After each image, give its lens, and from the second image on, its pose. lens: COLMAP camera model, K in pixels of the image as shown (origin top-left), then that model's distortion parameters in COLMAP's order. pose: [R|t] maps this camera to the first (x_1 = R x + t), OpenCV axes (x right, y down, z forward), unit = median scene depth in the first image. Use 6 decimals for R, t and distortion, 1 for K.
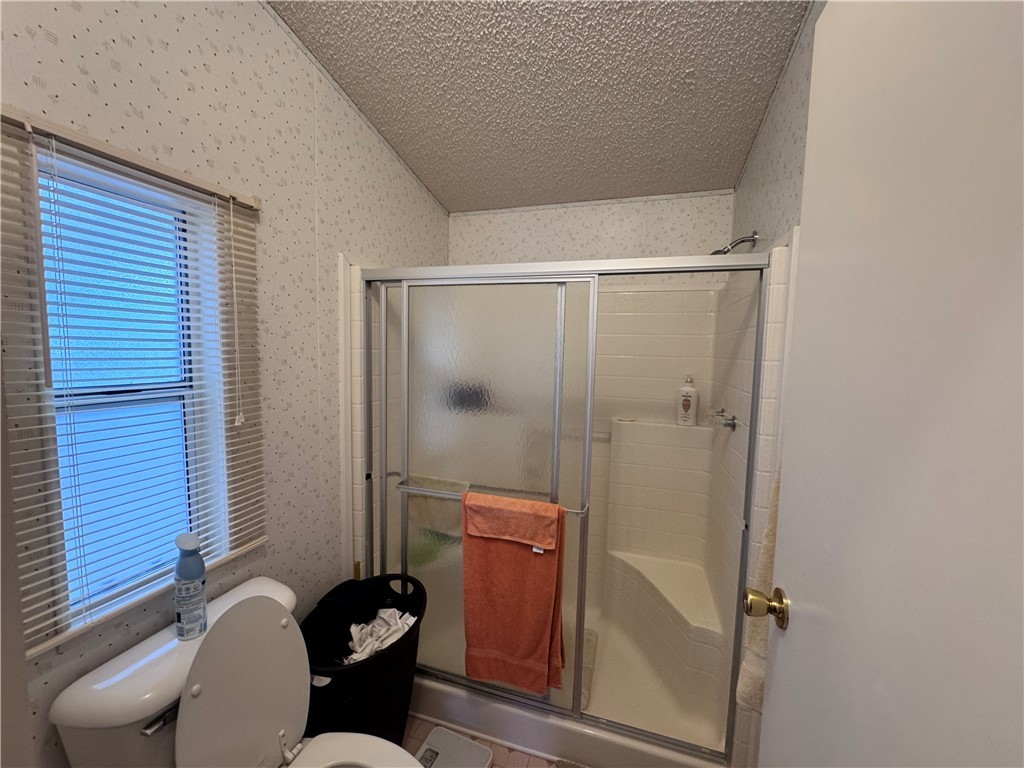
lens RADIAL K [[410.0, 0, 511.7], [0, 410.0, 386.9], [0, 0, 1]] dist [0.001978, 0.000471]
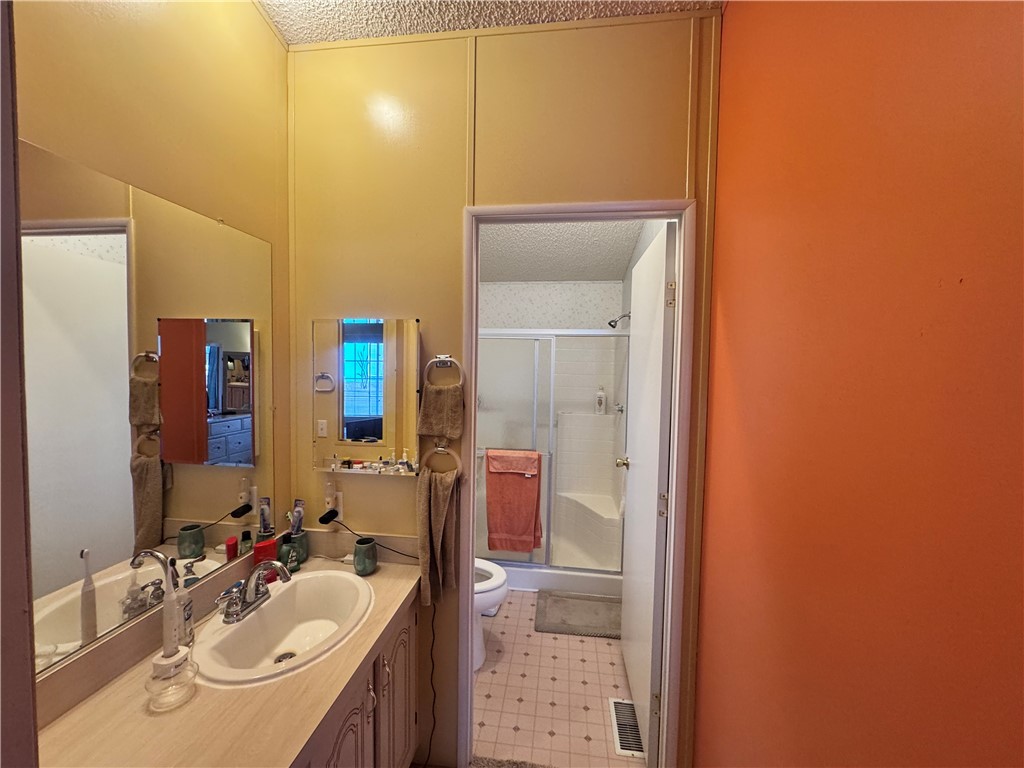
lens RADIAL K [[410.0, 0, 511.7], [0, 410.0, 382.8], [0, 0, 1]] dist [0.001978, 0.000471]
pose [[0.984568, -0.009083, 0.174765, -0.330648], [0.016064, 0.999127, -0.038574, 0.029729], [-0.174262, 0.040786, 0.983854, -0.872952]]
